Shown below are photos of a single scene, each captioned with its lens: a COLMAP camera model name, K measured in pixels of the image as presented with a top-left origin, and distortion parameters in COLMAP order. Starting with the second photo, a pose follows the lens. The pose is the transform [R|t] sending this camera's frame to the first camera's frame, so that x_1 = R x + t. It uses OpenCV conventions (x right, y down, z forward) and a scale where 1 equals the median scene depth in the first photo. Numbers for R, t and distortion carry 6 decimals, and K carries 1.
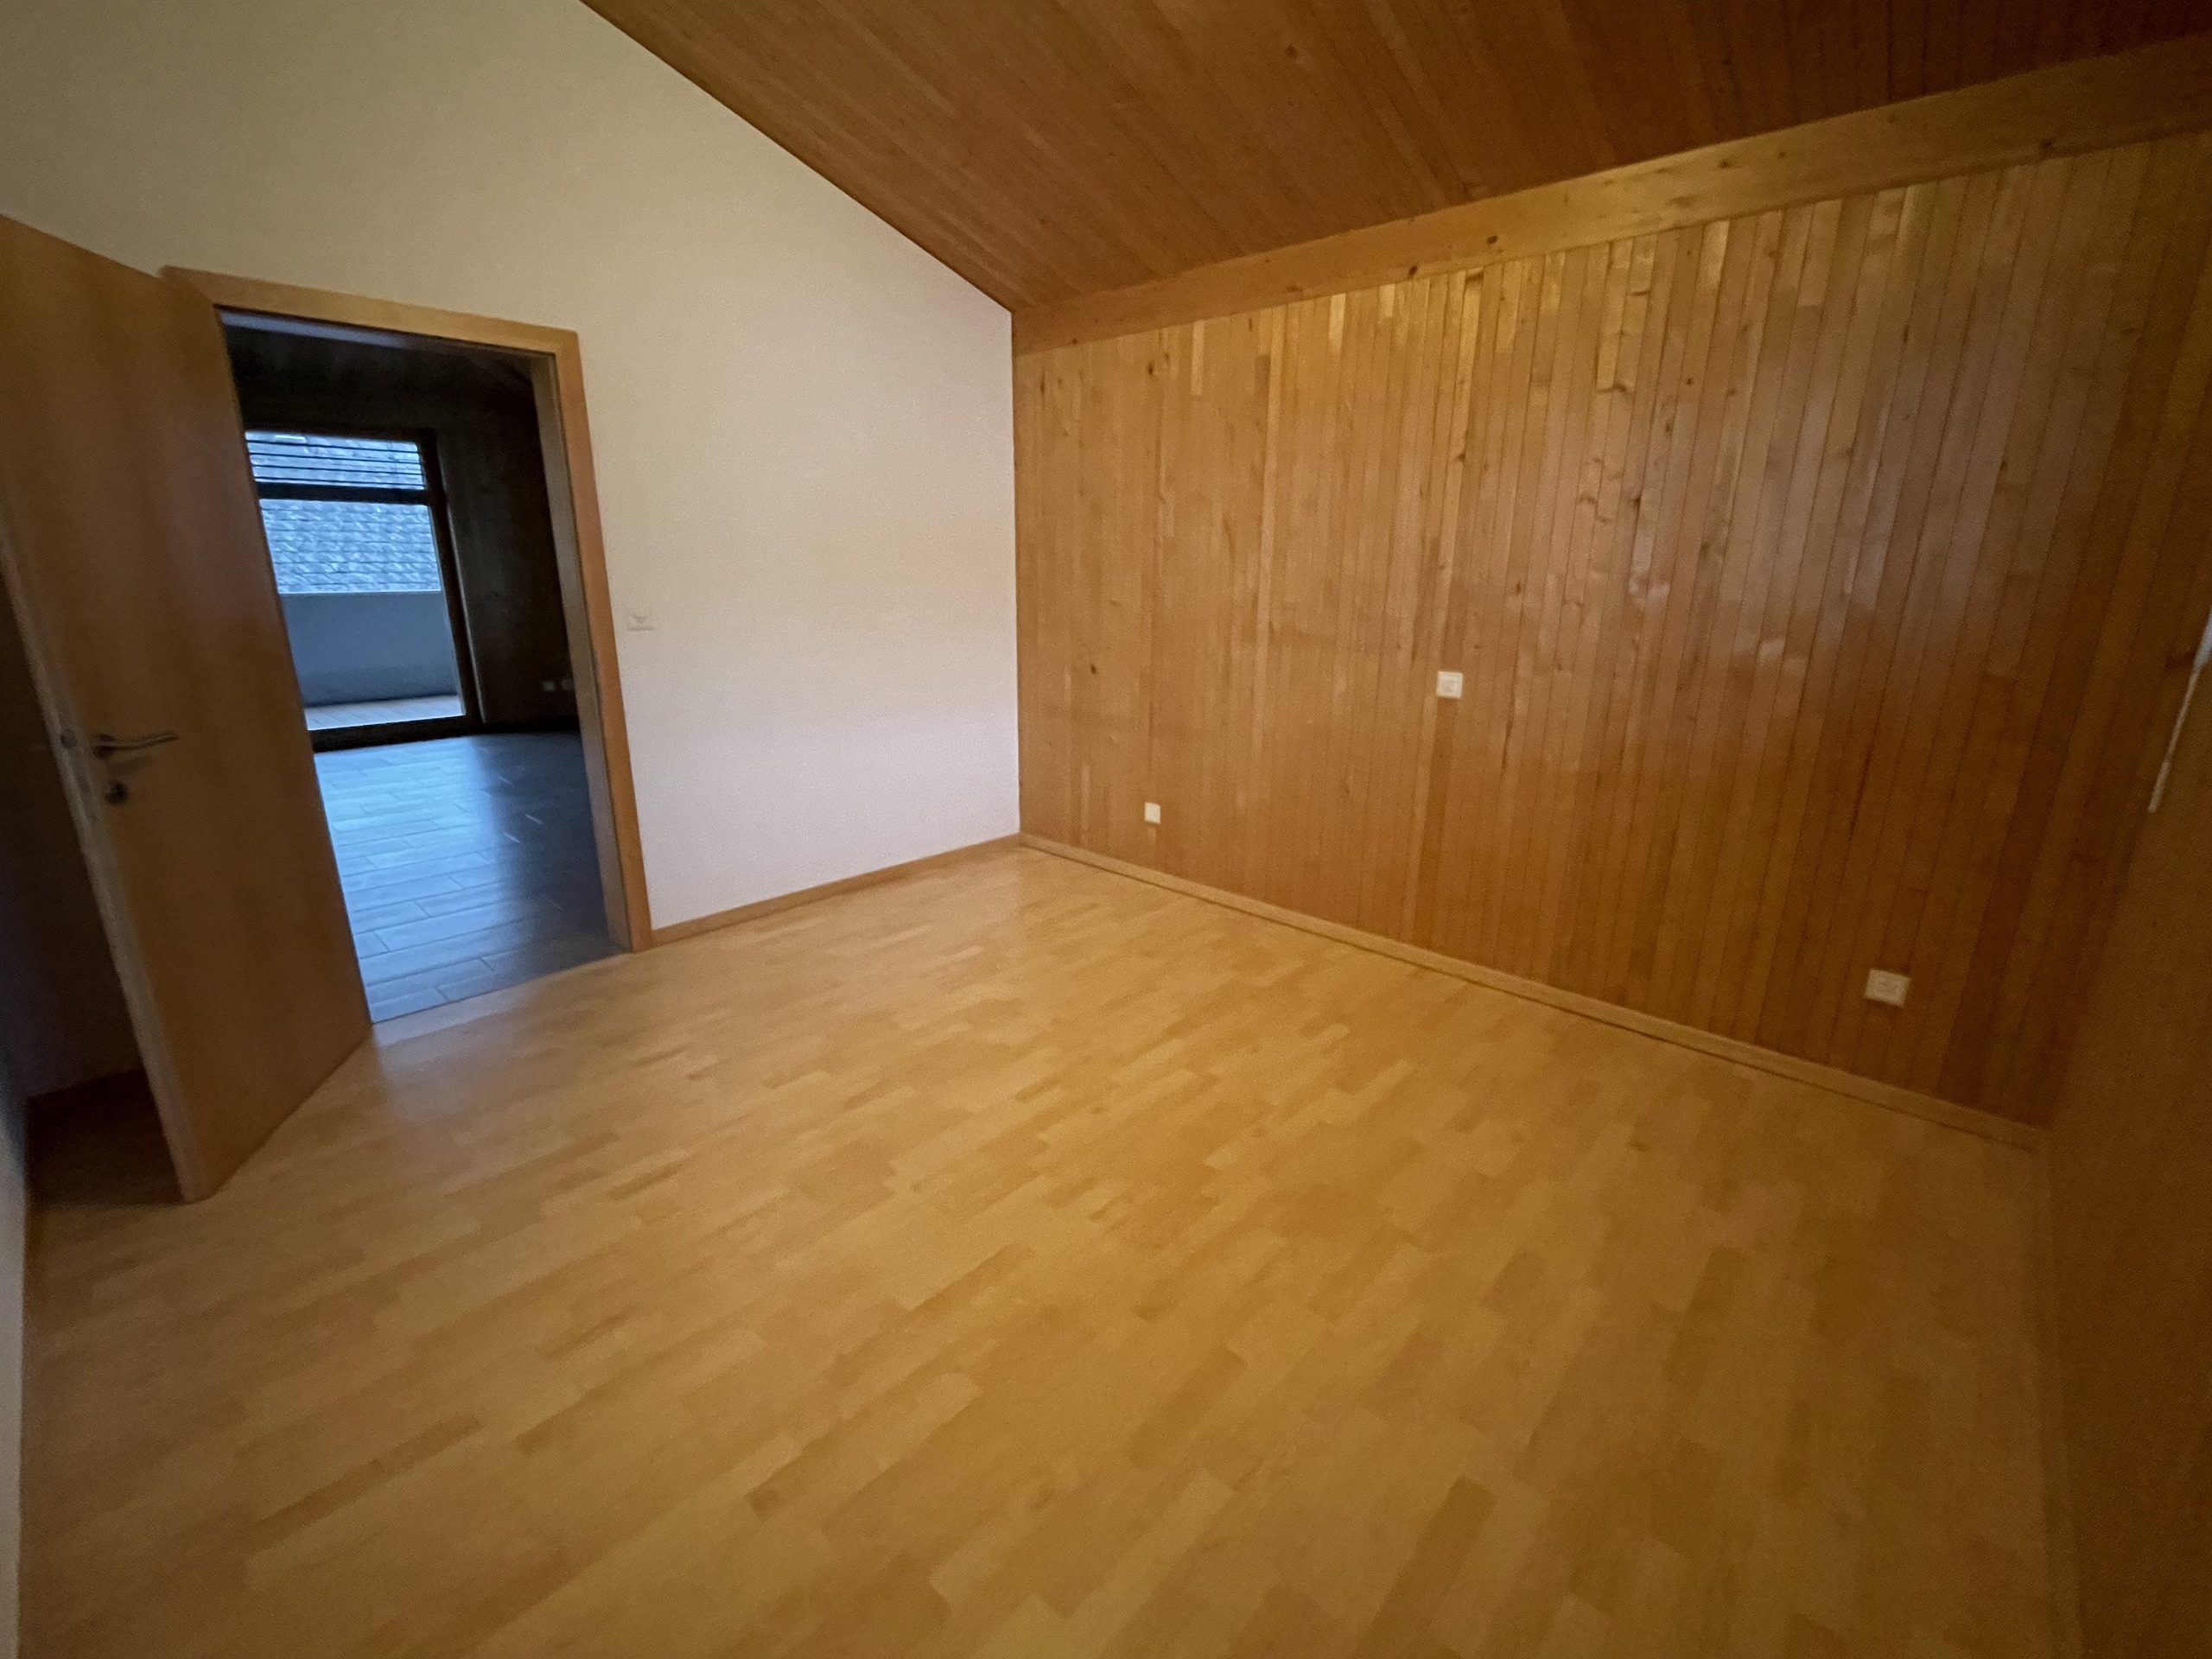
lens RADIAL K [[929.1, 0, 1106.0], [0, 929.1, 829.5], [0, 0, 1]] dist [-0.007433, -0.000177]
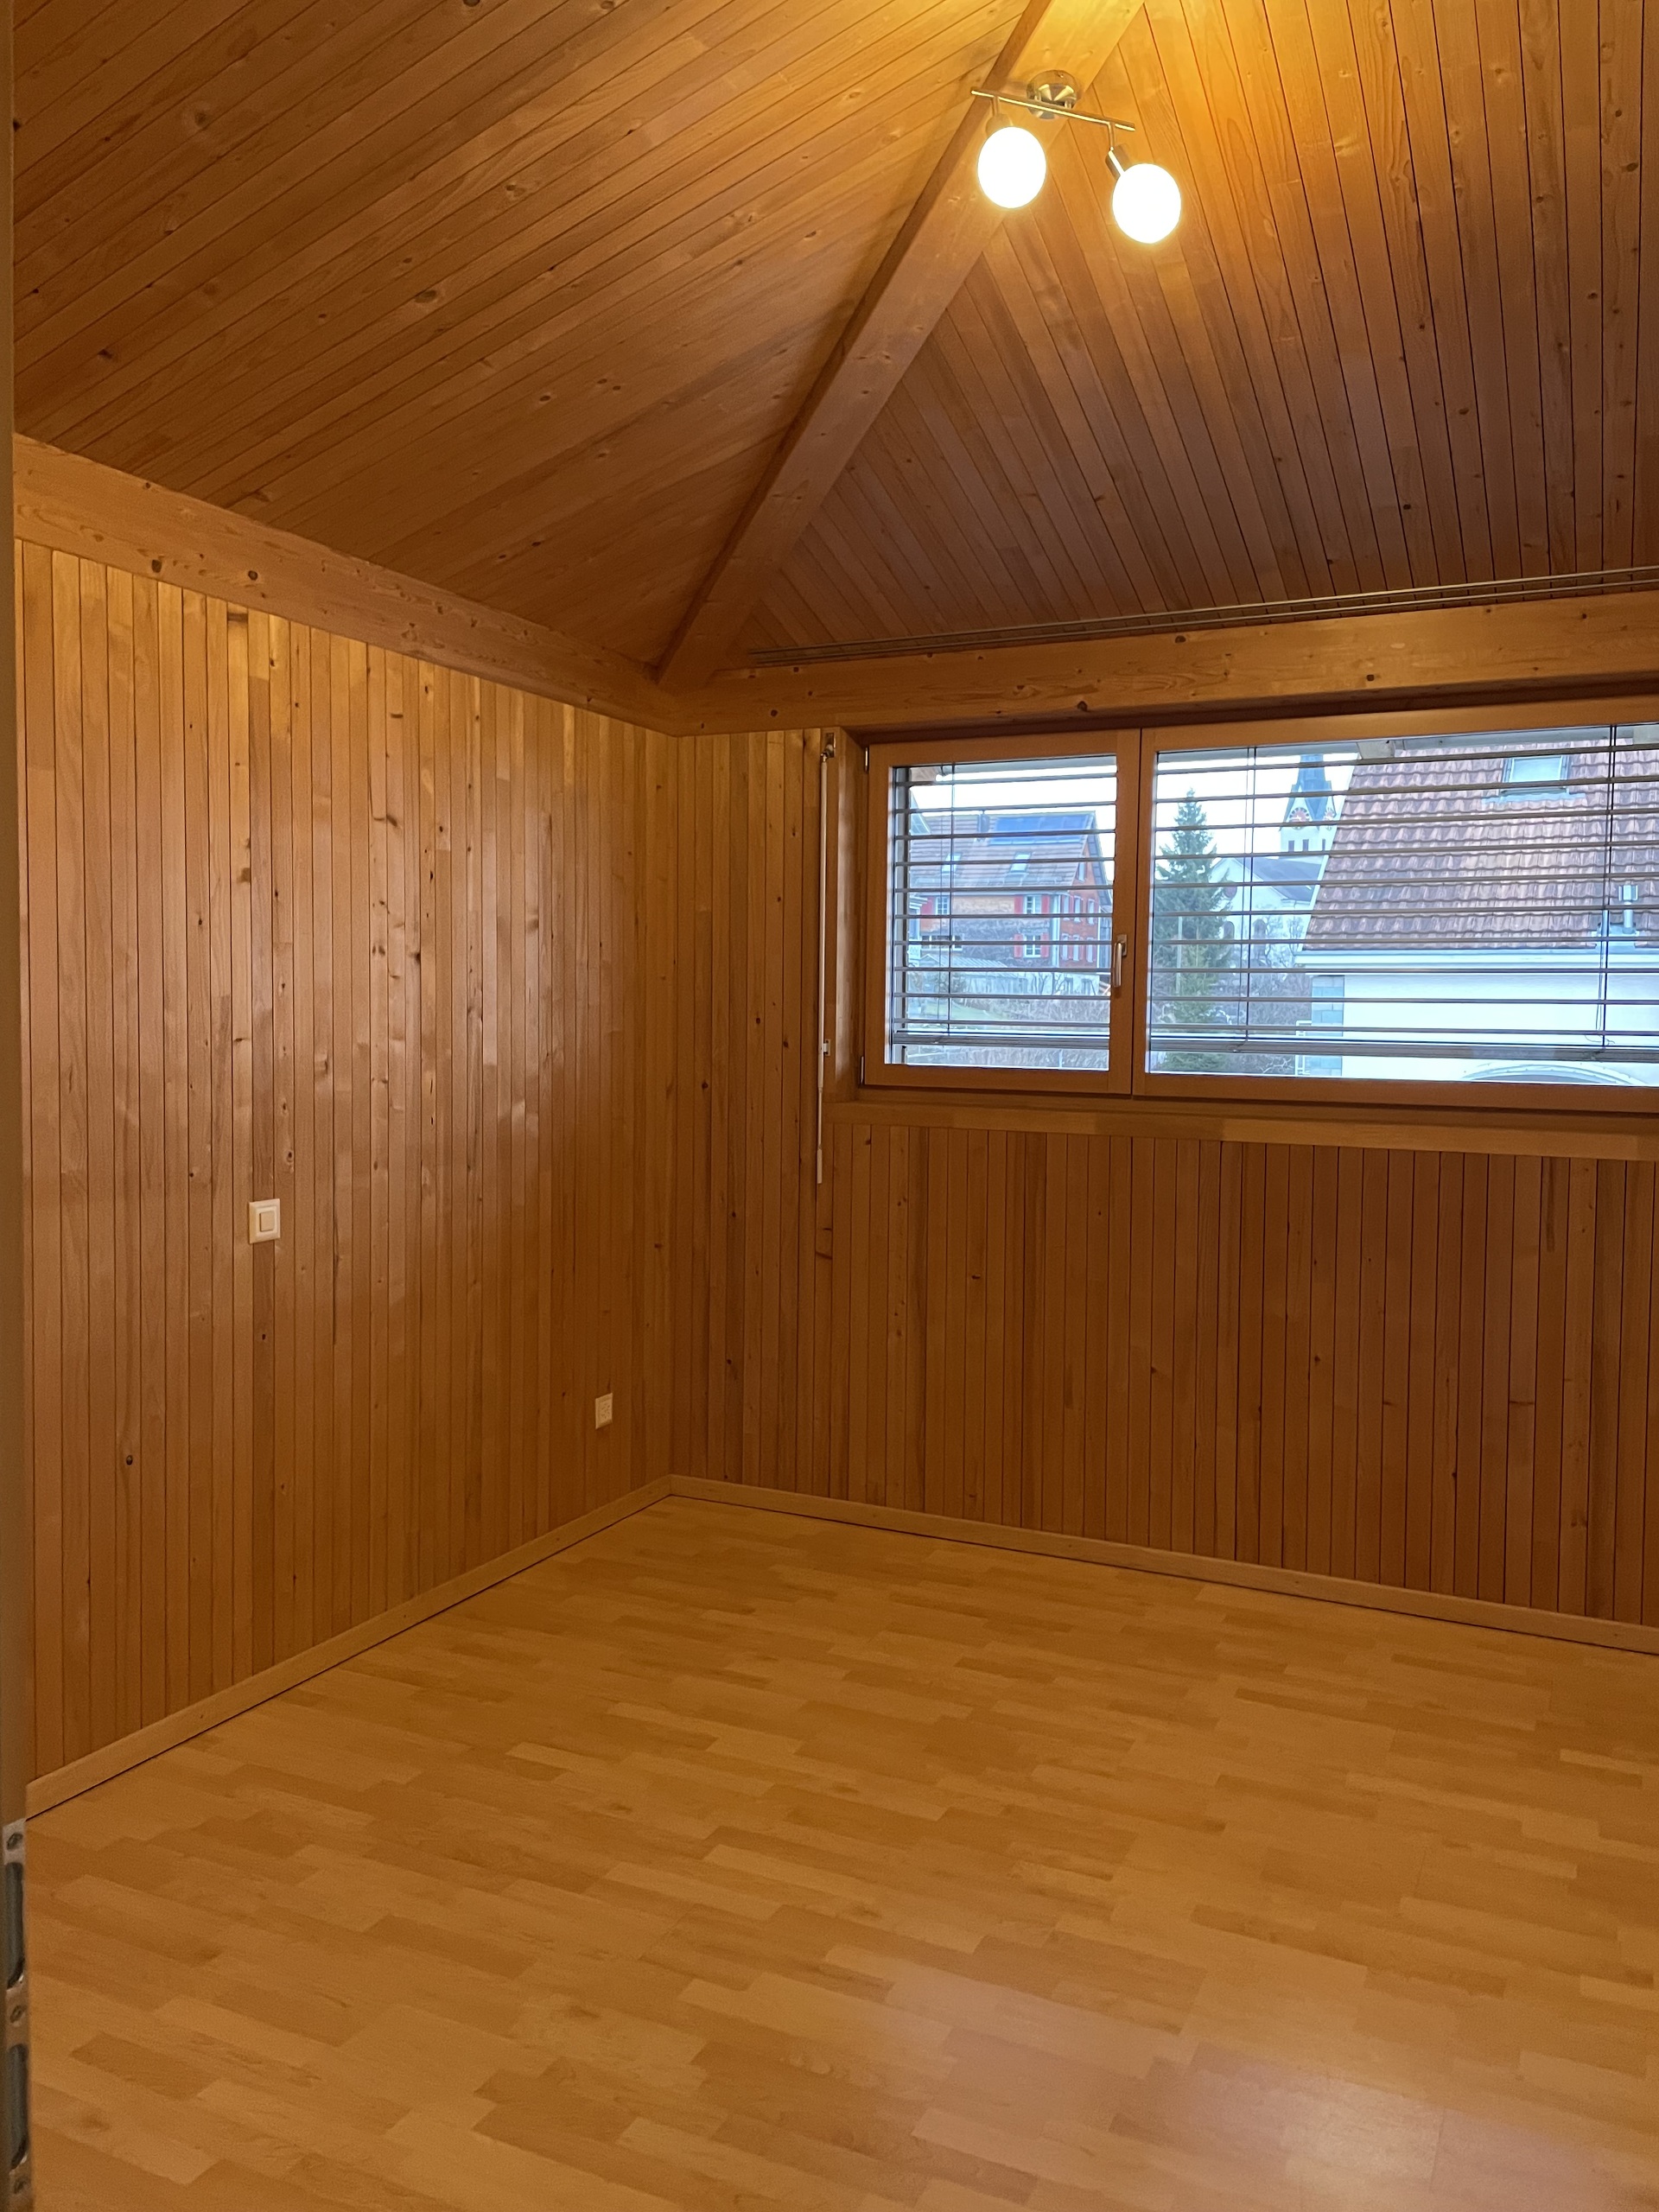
lens RADIAL K [[1655.4, 0, 829.5], [0, 1655.4, 1106.0], [0, 0, 1]] dist [0.104449, -0.167896]
pose [[-0.295488, -0.069307, 0.952829, -0.959960], [0.252501, 0.956233, 0.147860, -0.354889], [-0.921374, 0.284281, -0.265055, 1.097270]]
